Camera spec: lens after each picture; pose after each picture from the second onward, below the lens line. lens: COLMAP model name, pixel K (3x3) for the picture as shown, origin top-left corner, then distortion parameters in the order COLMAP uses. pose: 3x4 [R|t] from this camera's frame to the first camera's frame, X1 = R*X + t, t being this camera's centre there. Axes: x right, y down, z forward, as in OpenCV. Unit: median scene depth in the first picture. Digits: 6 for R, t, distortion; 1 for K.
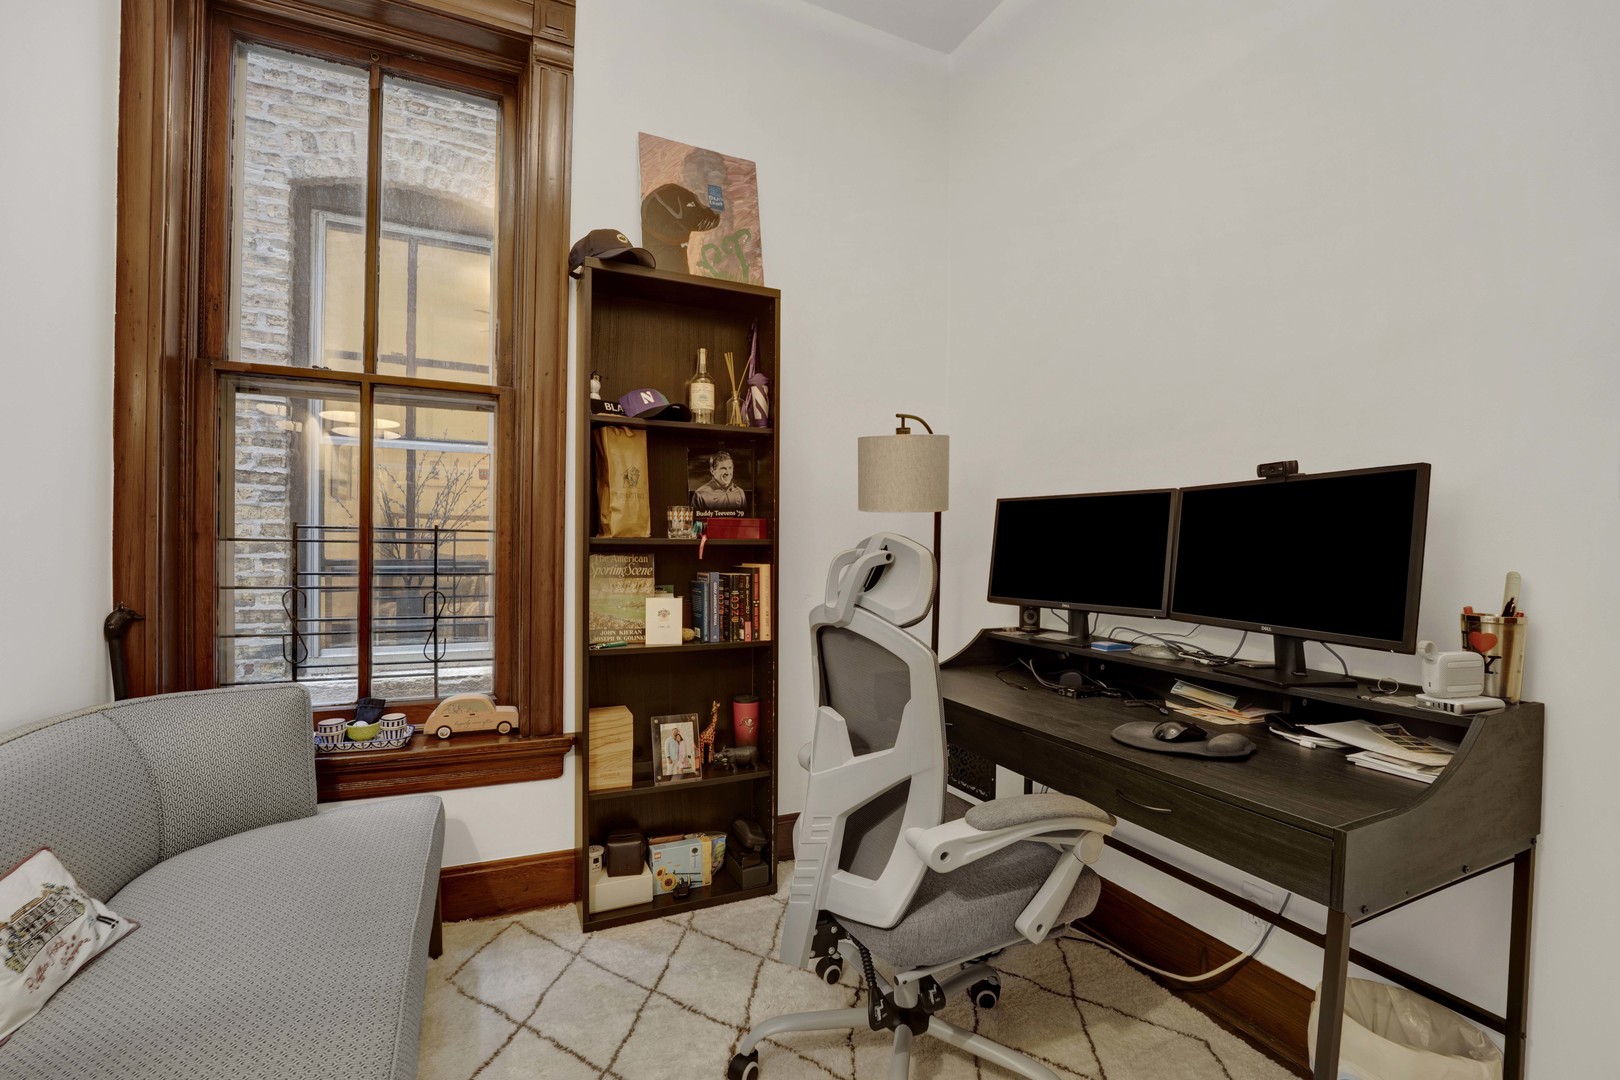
lens RADIAL K [[666.0, 0, 804.3], [0, 666.0, 561.1], [0, 0, 1]] dist [-0.015383, 0.000472]
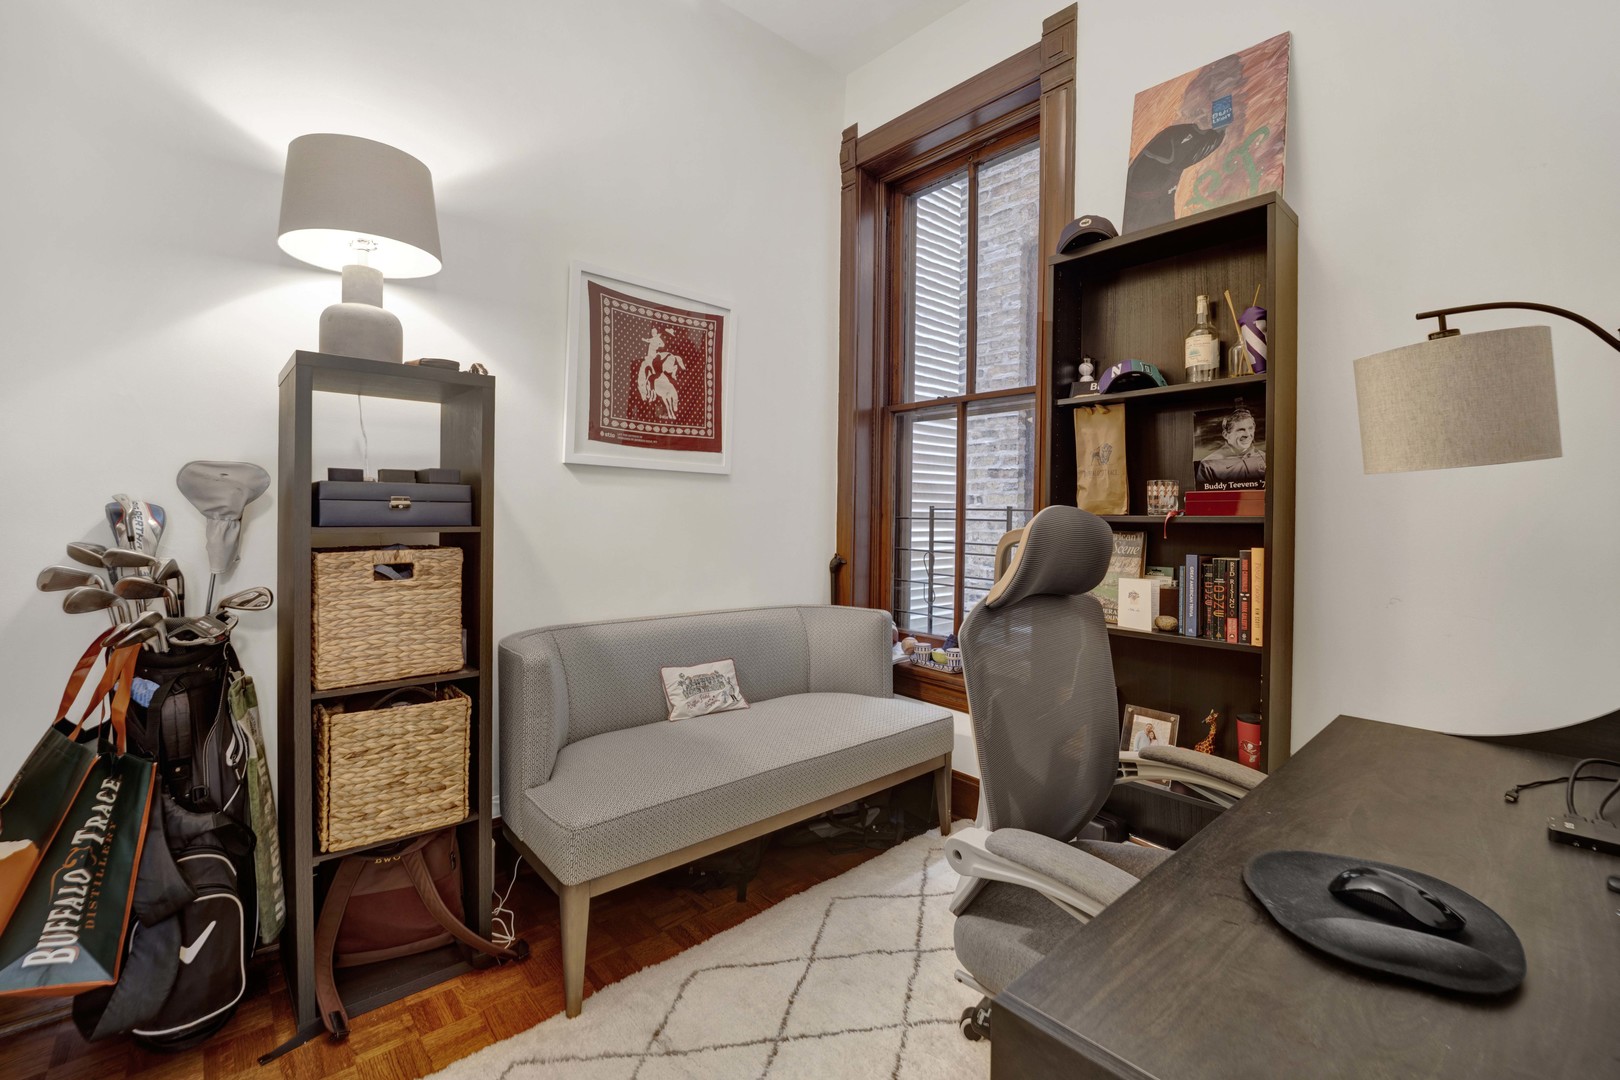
lens RADIAL K [[691.1, 0, 818.6], [0, 691.1, 530.0], [0, 0, 1]] dist [-0.024640, 0.000126]
pose [[0.315449, 0.012413, -0.948861, 0.550352], [-0.030993, 0.999516, 0.002772, -0.002675], [0.948436, 0.028533, 0.315681, 0.264195]]
